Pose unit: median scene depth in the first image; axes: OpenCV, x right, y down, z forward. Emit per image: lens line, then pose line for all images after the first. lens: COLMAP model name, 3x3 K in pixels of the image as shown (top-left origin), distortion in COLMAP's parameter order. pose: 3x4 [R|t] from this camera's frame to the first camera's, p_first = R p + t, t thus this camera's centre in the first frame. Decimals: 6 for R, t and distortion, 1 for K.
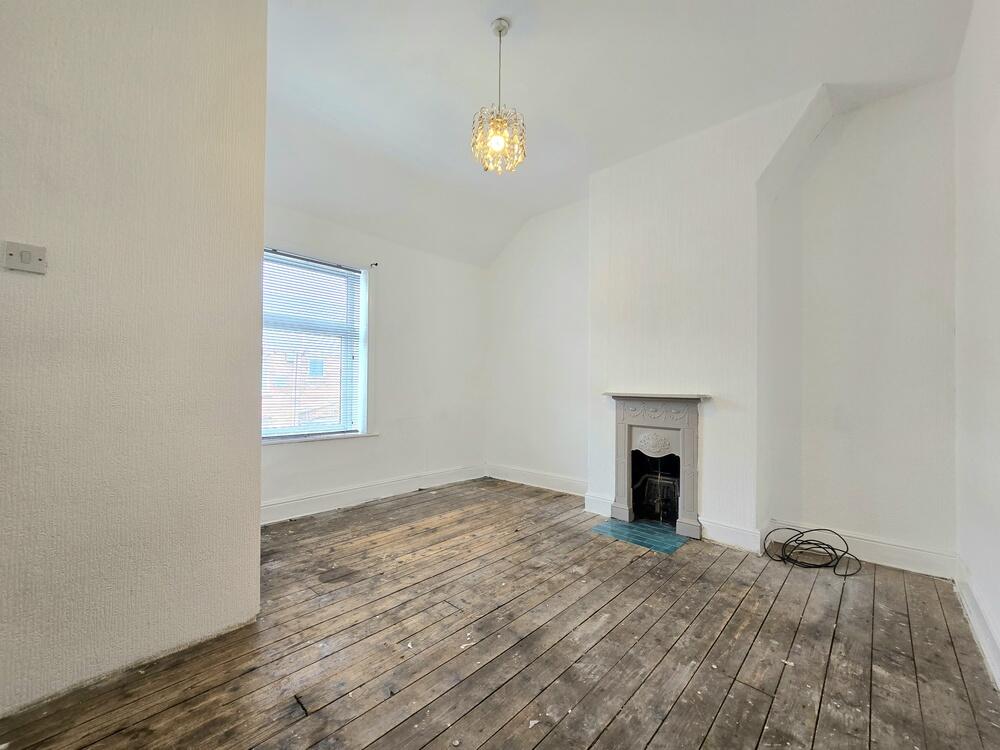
lens RADIAL K [[409.1, 0, 498.2], [0, 409.1, 382.3], [0, 0, 1]] dist [-0.000647, 0.000013]
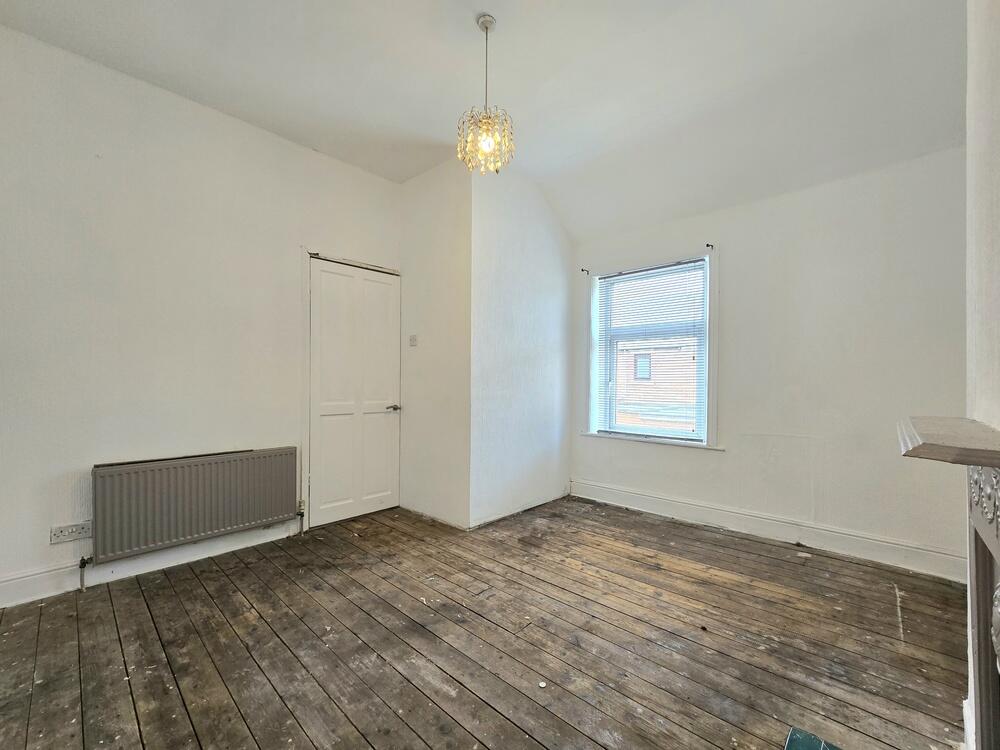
lens RADIAL K [[409.1, 0, 498.5], [0, 409.1, 378.9], [0, 0, 1]] dist [-0.000647, 0.000013]
pose [[0.001510, -0.016779, -0.999858, 0.713133], [0.007512, 0.999831, -0.016767, -0.003366], [0.999971, -0.007485, 0.001635, 0.746283]]
